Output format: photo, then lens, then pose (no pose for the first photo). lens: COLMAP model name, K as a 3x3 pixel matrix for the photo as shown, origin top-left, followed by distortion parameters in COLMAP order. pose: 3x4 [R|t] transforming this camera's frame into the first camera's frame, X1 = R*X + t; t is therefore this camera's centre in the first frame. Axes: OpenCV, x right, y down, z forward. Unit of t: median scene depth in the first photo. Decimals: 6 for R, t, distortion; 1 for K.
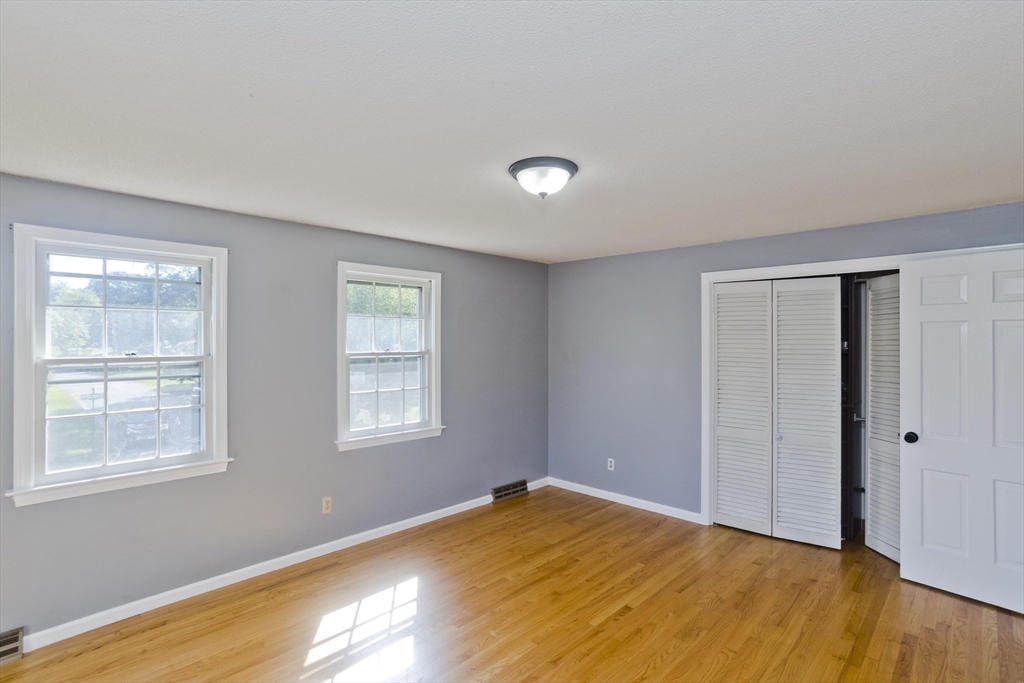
lens RADIAL K [[495.4, 0, 515.5], [0, 495.4, 338.3], [0, 0, 1]] dist [-0.045618, 0.029808]
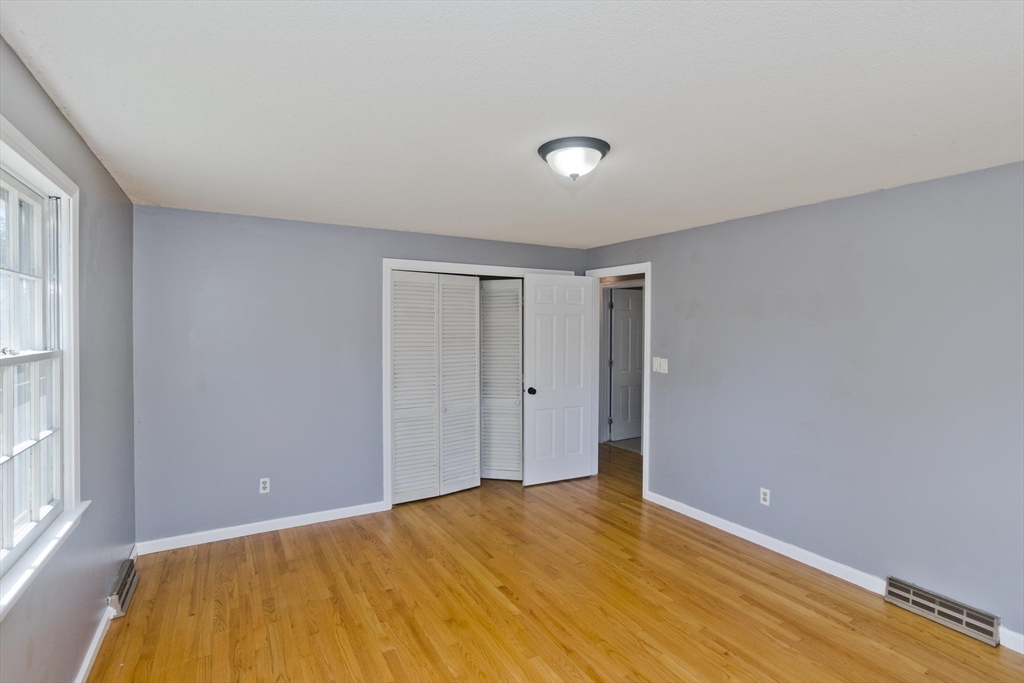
lens RADIAL K [[495.4, 0, 515.5], [0, 495.4, 338.3], [0, 0, 1]] dist [-0.045618, 0.029808]
pose [[0.271904, -0.023222, 0.962044, -0.556533], [-0.005143, 0.999659, 0.025584, 0.001557], [-0.962311, -0.011905, 0.271691, 0.526124]]
